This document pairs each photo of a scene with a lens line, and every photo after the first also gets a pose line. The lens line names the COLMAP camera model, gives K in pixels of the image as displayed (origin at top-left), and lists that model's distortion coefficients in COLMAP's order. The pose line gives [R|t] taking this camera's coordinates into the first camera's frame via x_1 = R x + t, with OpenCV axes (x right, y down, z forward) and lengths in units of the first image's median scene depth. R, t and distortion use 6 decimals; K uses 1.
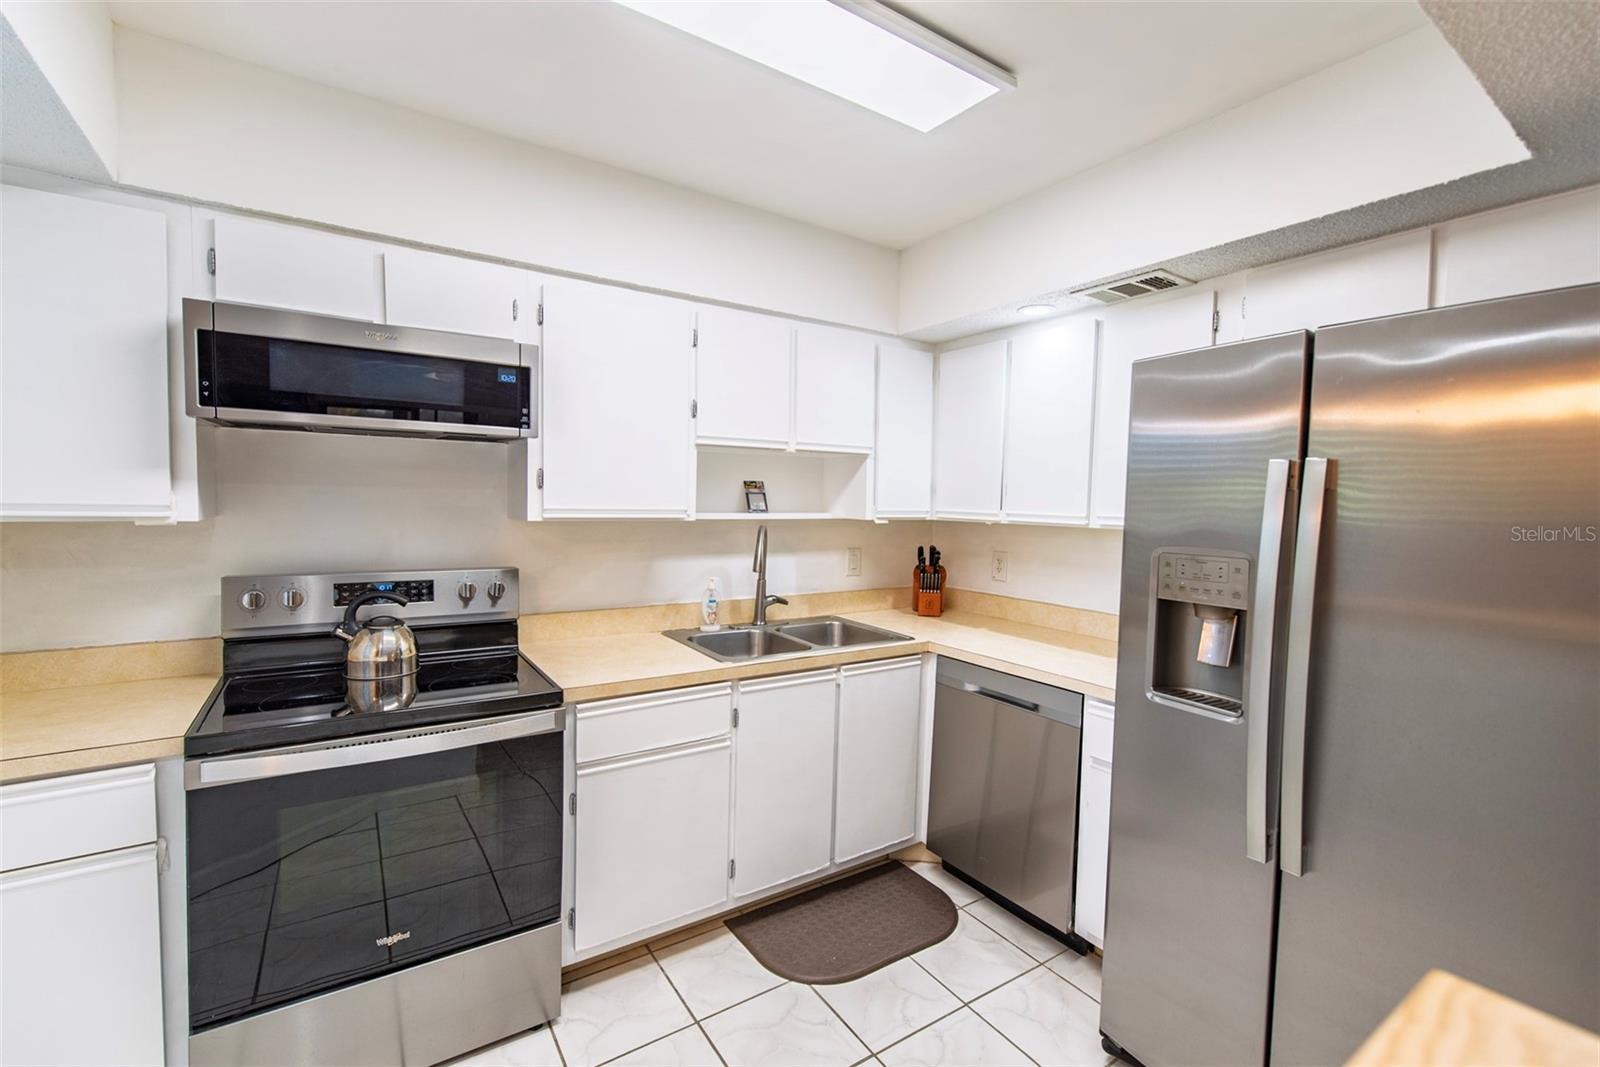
lens RADIAL K [[687.6, 0, 800.3], [0, 687.6, 536.7], [0, 0, 1]] dist [0.001982, 0.000482]
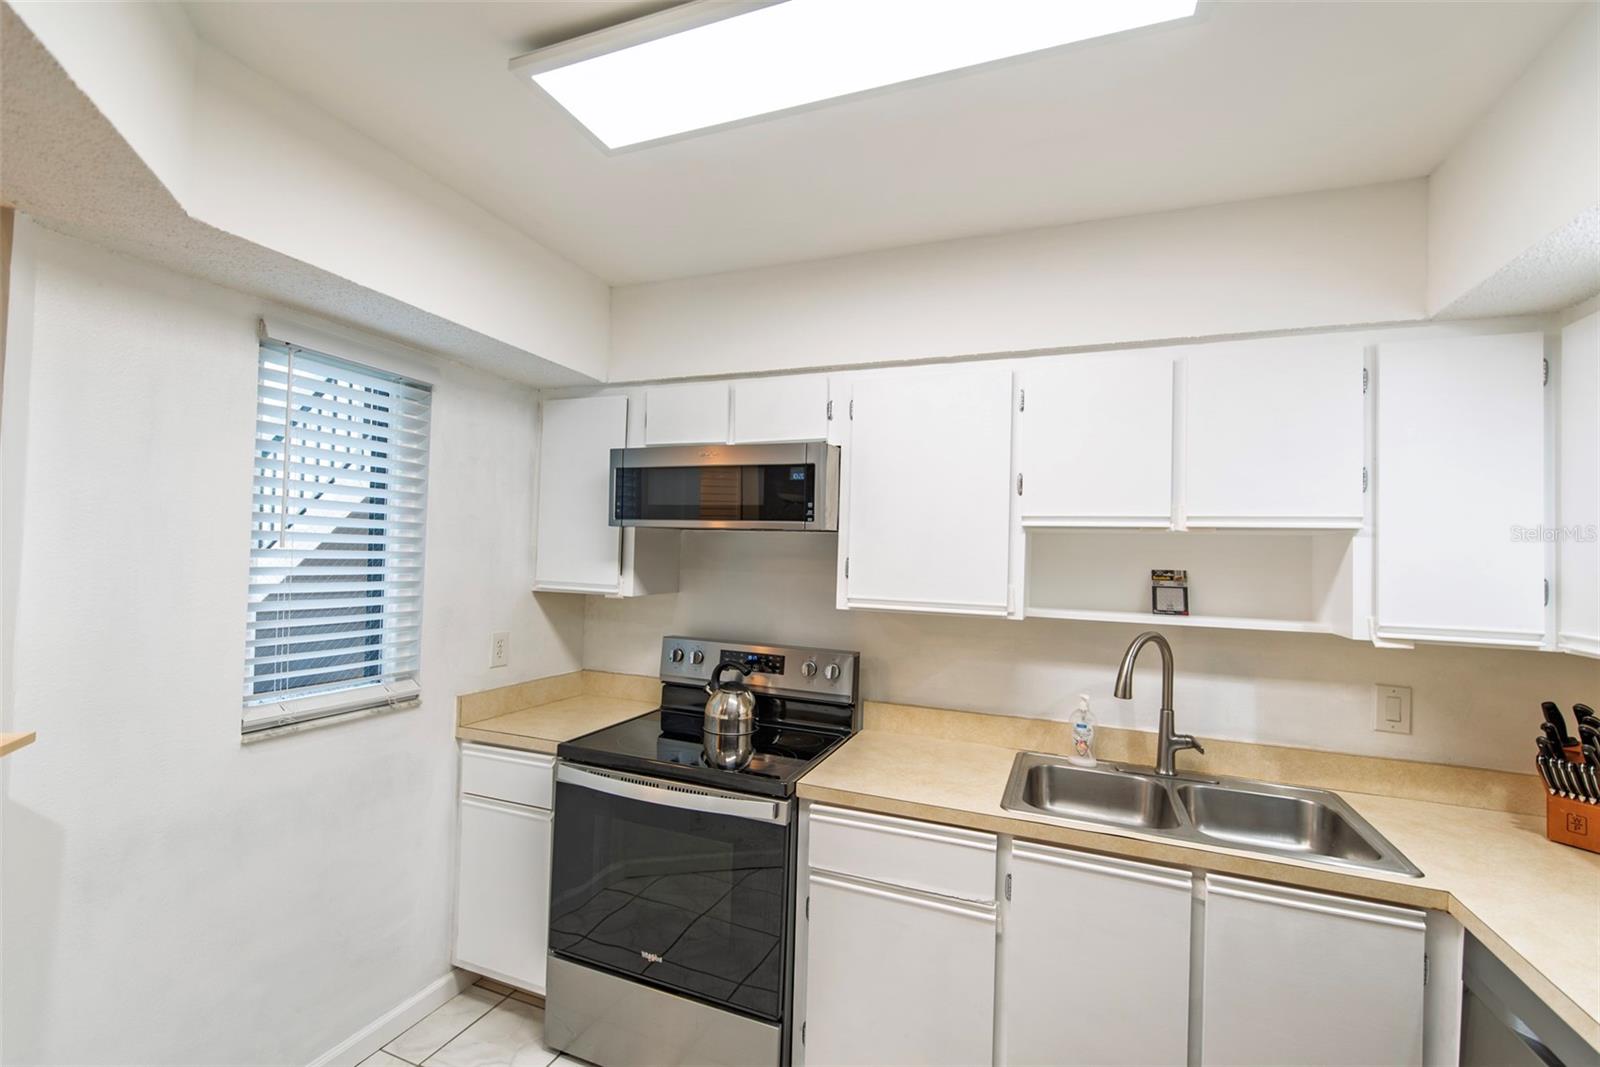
lens RADIAL K [[687.6, 0, 803.5], [0, 687.6, 542.6], [0, 0, 1]] dist [0.001982, 0.000482]
pose [[0.573689, -0.016462, -0.818908, 0.386542], [-0.064638, 0.995770, -0.065300, -0.047537], [0.816519, 0.090394, 0.570198, 0.336984]]
